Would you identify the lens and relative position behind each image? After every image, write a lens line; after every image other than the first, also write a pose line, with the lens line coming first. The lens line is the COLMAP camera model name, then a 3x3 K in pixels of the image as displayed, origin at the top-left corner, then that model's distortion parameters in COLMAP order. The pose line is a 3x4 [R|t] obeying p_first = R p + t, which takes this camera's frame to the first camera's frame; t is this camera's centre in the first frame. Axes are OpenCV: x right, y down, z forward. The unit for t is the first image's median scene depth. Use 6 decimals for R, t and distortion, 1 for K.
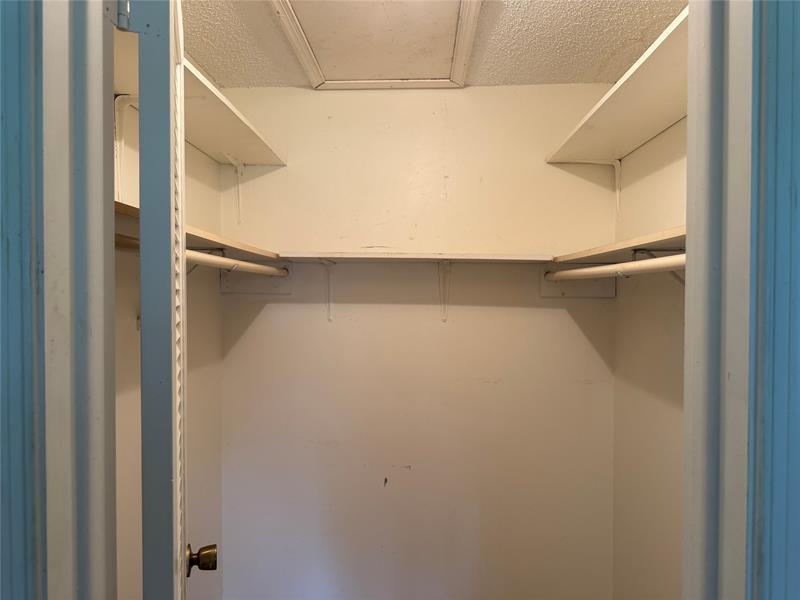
lens RADIAL K [[579.2, 0, 400.0], [0, 579.2, 300.0], [0, 0, 1]] dist [0.142523, -0.207161]
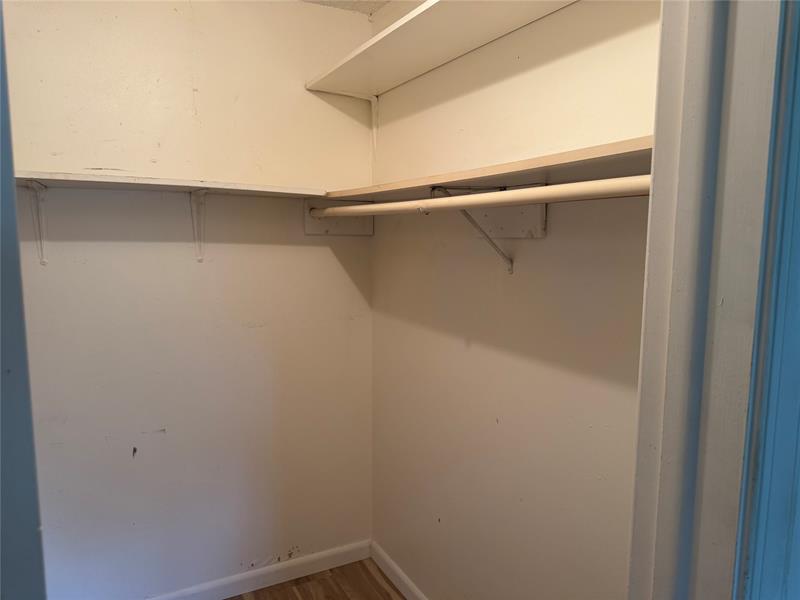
lens RADIAL K [[579.2, 0, 400.0], [0, 579.2, 300.0], [0, 0, 1]] dist [0.142523, -0.207161]
pose [[0.863585, -0.054608, 0.501238, -0.111127], [0.002328, 0.994539, 0.104340, 0.002771], [-0.504198, -0.088940, 0.858996, 0.089187]]
